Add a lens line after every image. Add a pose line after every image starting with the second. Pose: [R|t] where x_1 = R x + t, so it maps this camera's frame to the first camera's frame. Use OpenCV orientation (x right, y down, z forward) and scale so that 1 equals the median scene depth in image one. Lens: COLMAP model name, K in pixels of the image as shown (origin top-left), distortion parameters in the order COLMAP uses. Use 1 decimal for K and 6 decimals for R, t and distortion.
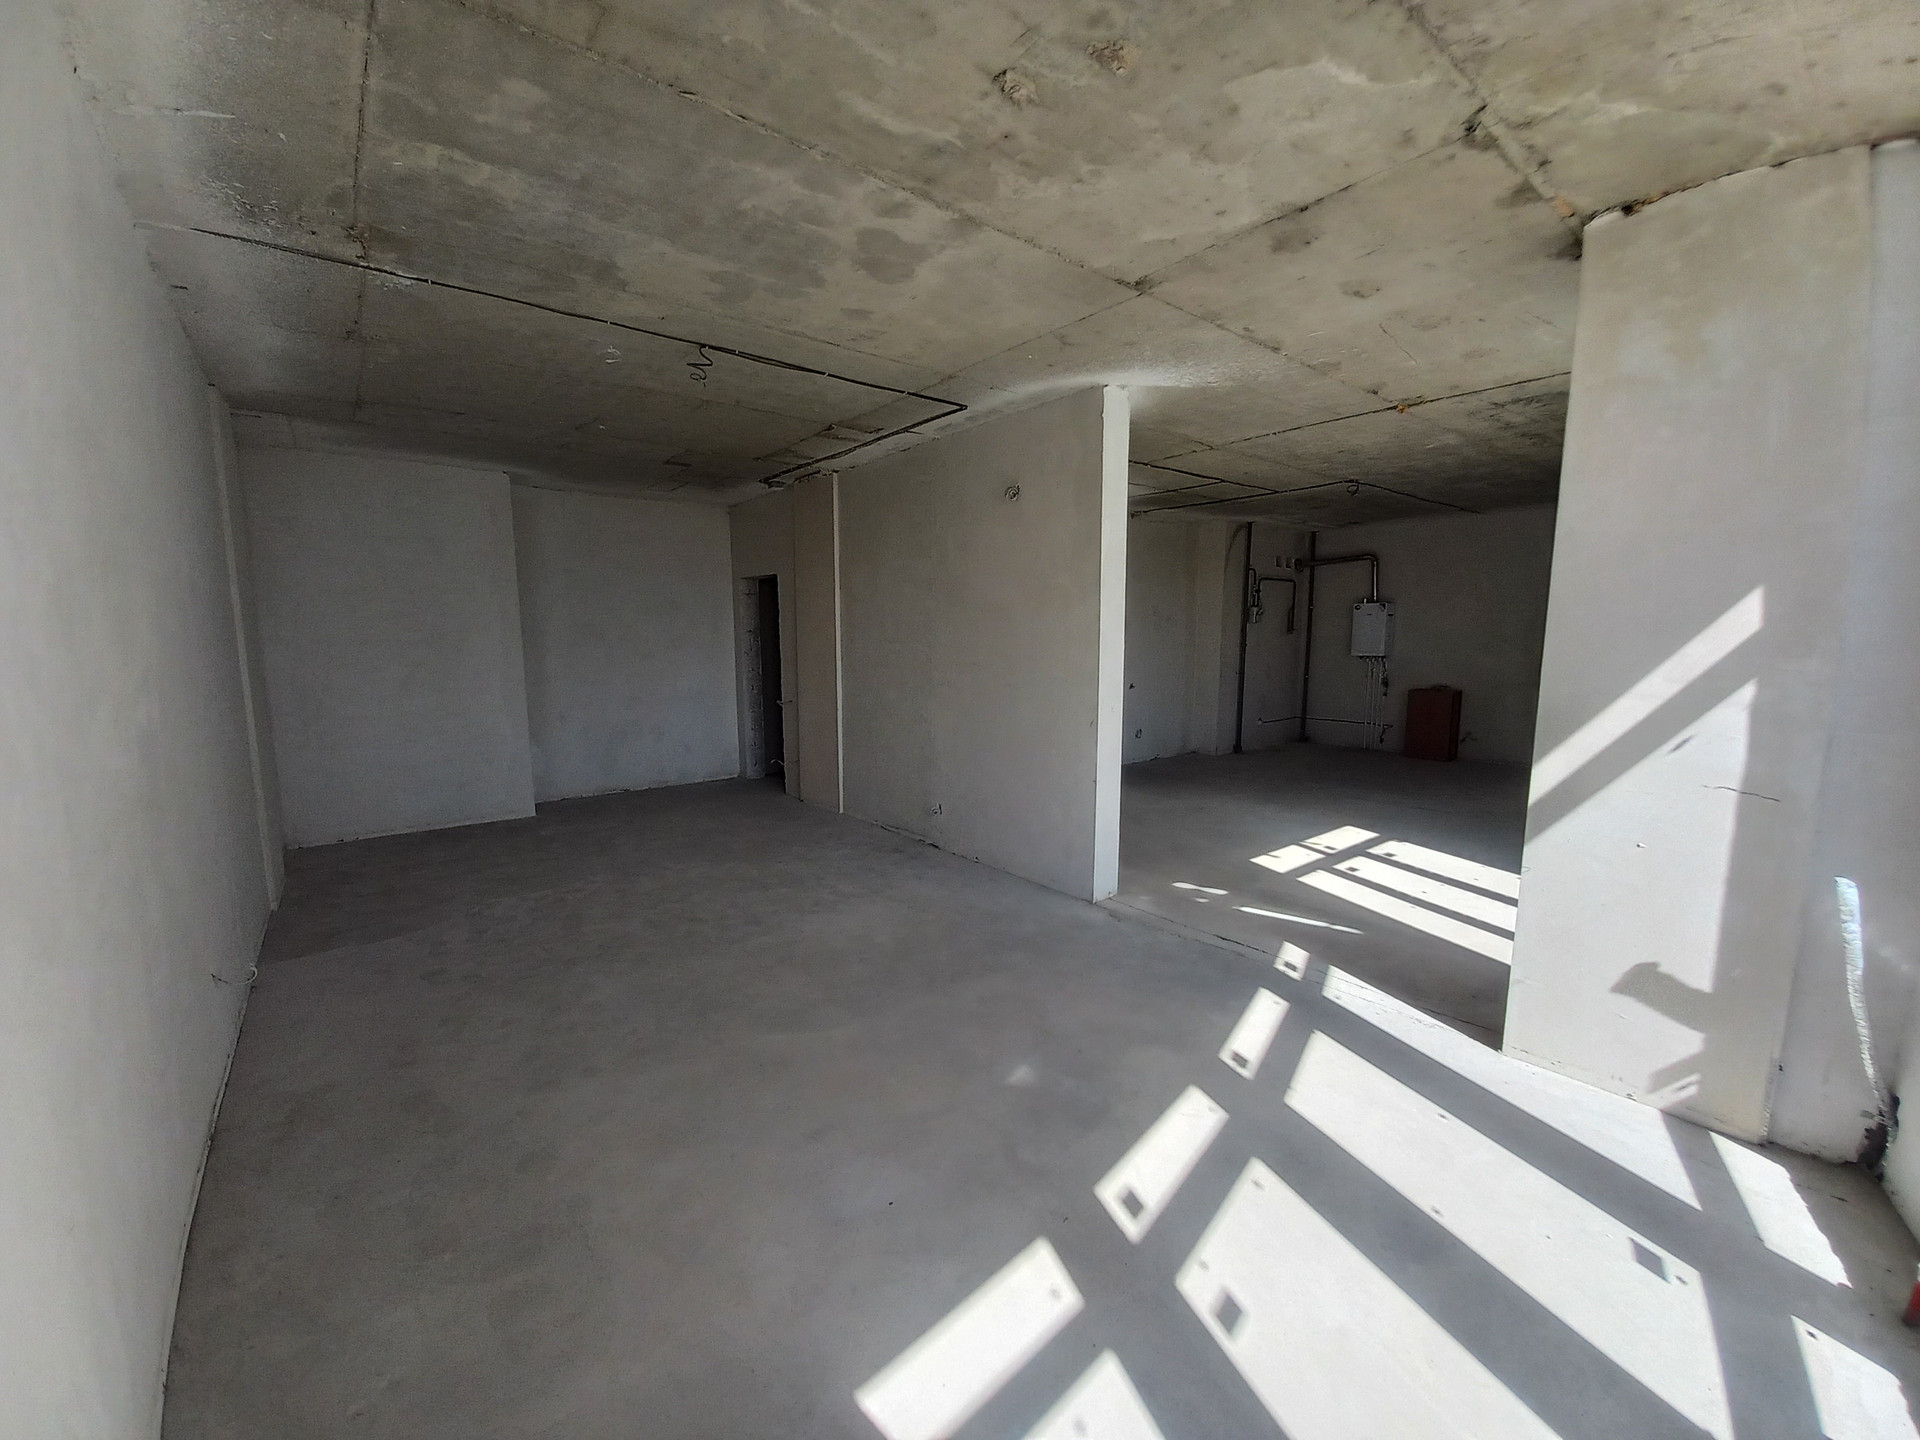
lens RADIAL K [[774.8, 0, 945.8], [0, 774.8, 735.6], [0, 0, 1]] dist [0.001777, 0.000079]
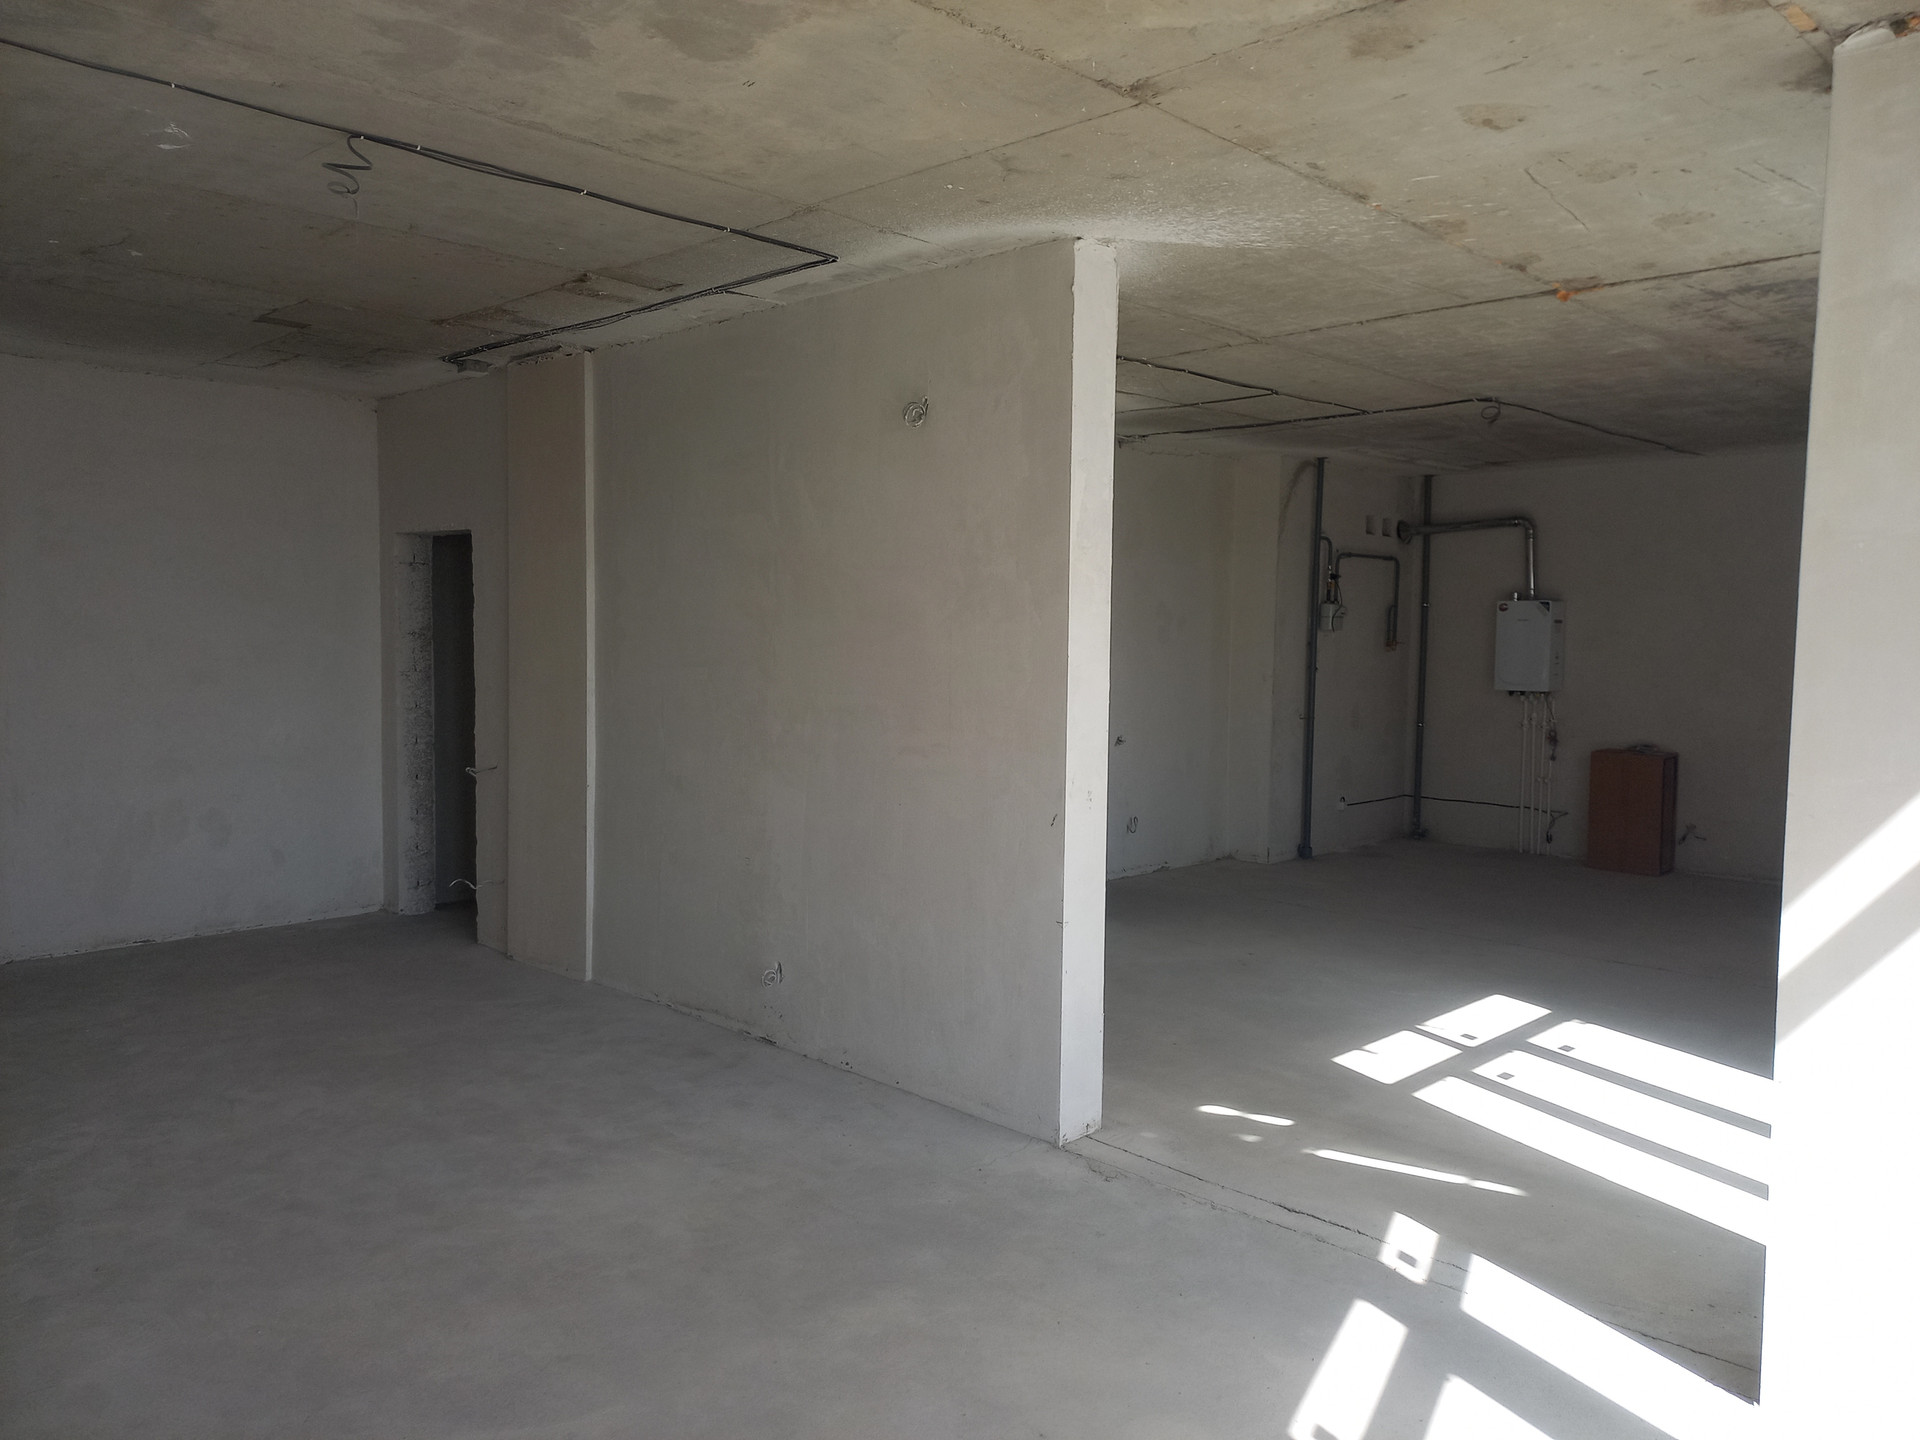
lens RADIAL K [[1429.1, 0, 960.0], [0, 1429.1, 720.0], [0, 0, 1]] dist [0.121182, -0.147359]
pose [[0.992106, 0.009737, 0.125021, -0.009508], [-0.001403, 0.997780, -0.066578, -0.015057], [-0.125392, 0.065877, 0.989918, -0.025978]]
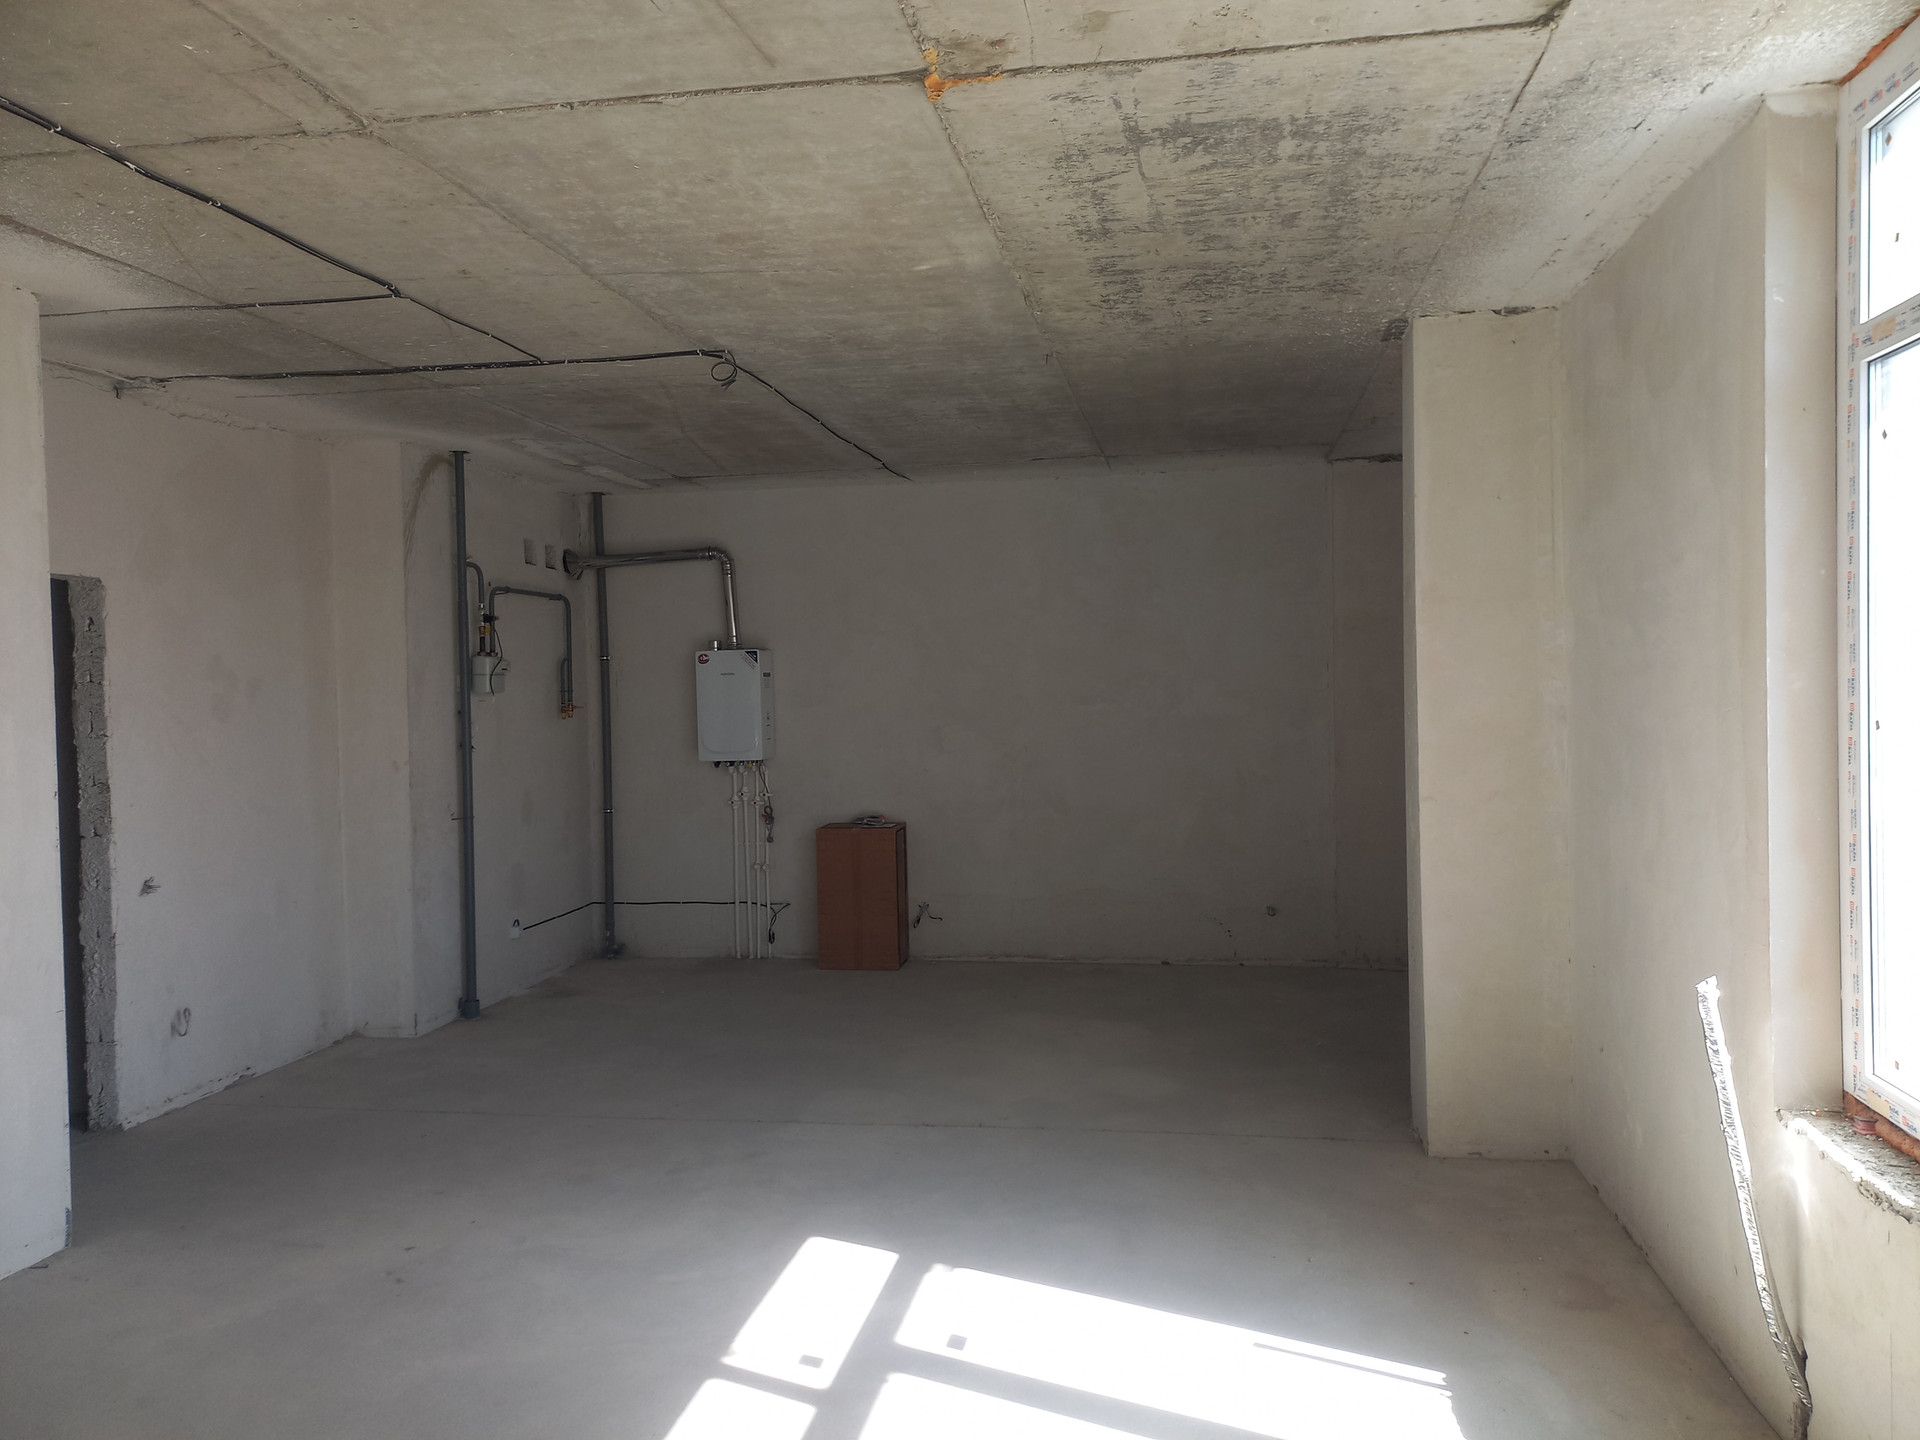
lens RADIAL K [[1420.8, 0, 999.3], [0, 1420.8, 720.0], [0, 0, 1]] dist [0.077826, -0.090682]
pose [[0.734811, -0.026455, 0.677755, 0.137408], [0.107282, 0.991194, -0.077624, -0.074023], [-0.669733, 0.129750, 0.731179, 0.443528]]
